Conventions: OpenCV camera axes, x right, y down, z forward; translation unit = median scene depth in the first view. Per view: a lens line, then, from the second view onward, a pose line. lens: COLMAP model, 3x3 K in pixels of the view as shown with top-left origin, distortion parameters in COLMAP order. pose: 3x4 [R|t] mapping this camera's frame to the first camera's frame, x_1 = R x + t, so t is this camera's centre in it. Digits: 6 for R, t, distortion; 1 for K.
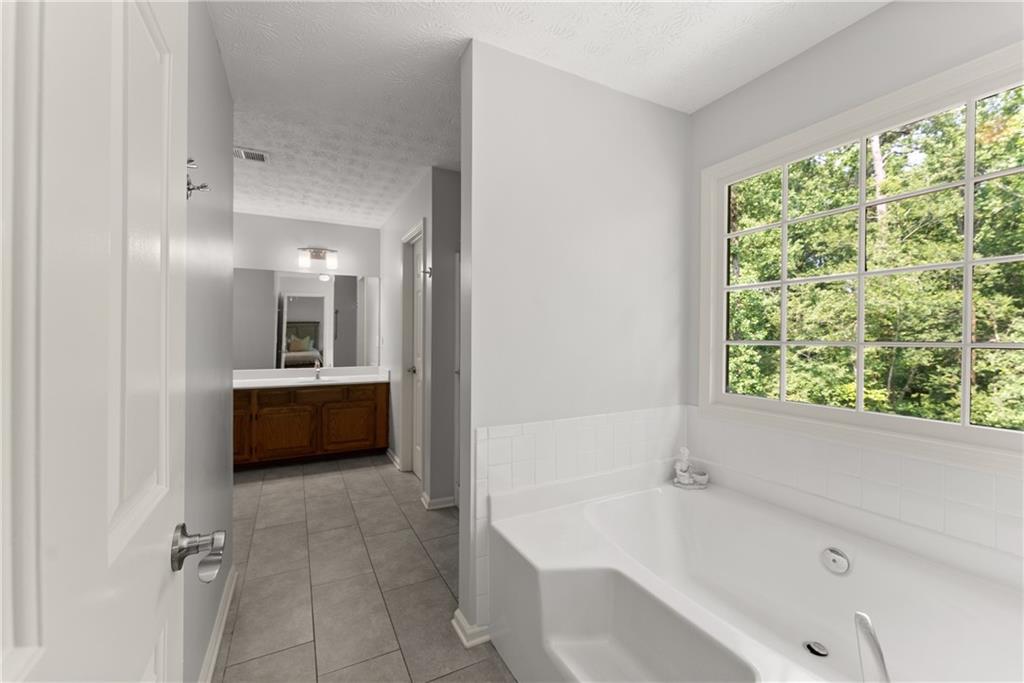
lens RADIAL K [[415.0, 0, 508.7], [0, 415.0, 346.5], [0, 0, 1]] dist [0.000605, 0.000343]
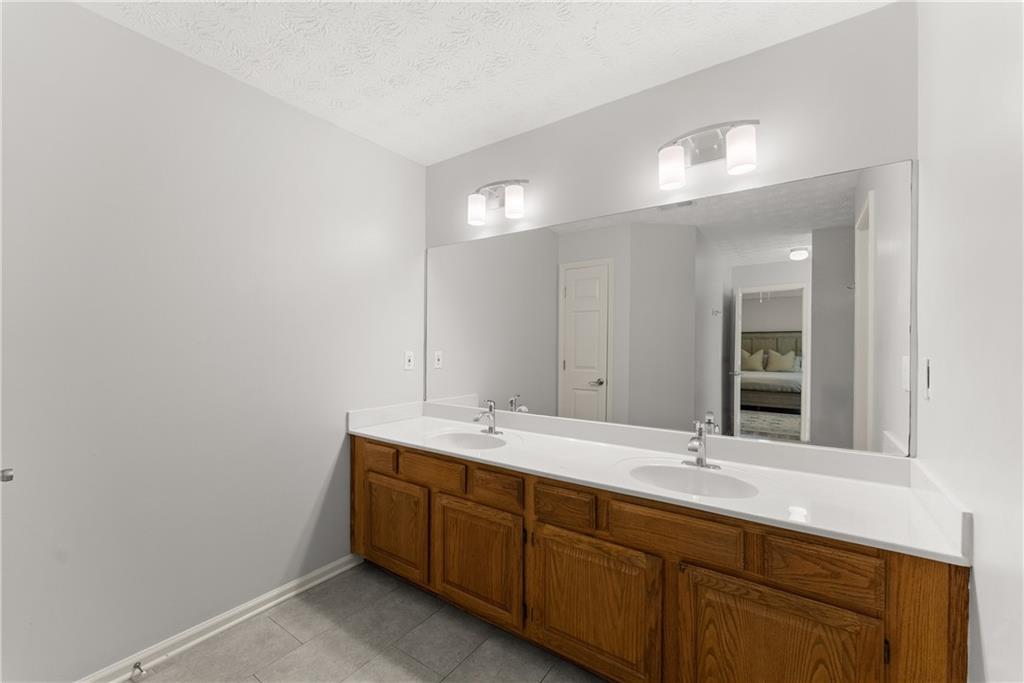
lens RADIAL K [[415.0, 0, 508.7], [0, 415.0, 346.5], [0, 0, 1]] dist [0.000605, 0.000343]
pose [[0.464208, 0.000098, -0.885726, -0.212300], [-0.029414, 0.999450, -0.015306, -0.023381], [0.885238, 0.033158, 0.463956, 0.698859]]
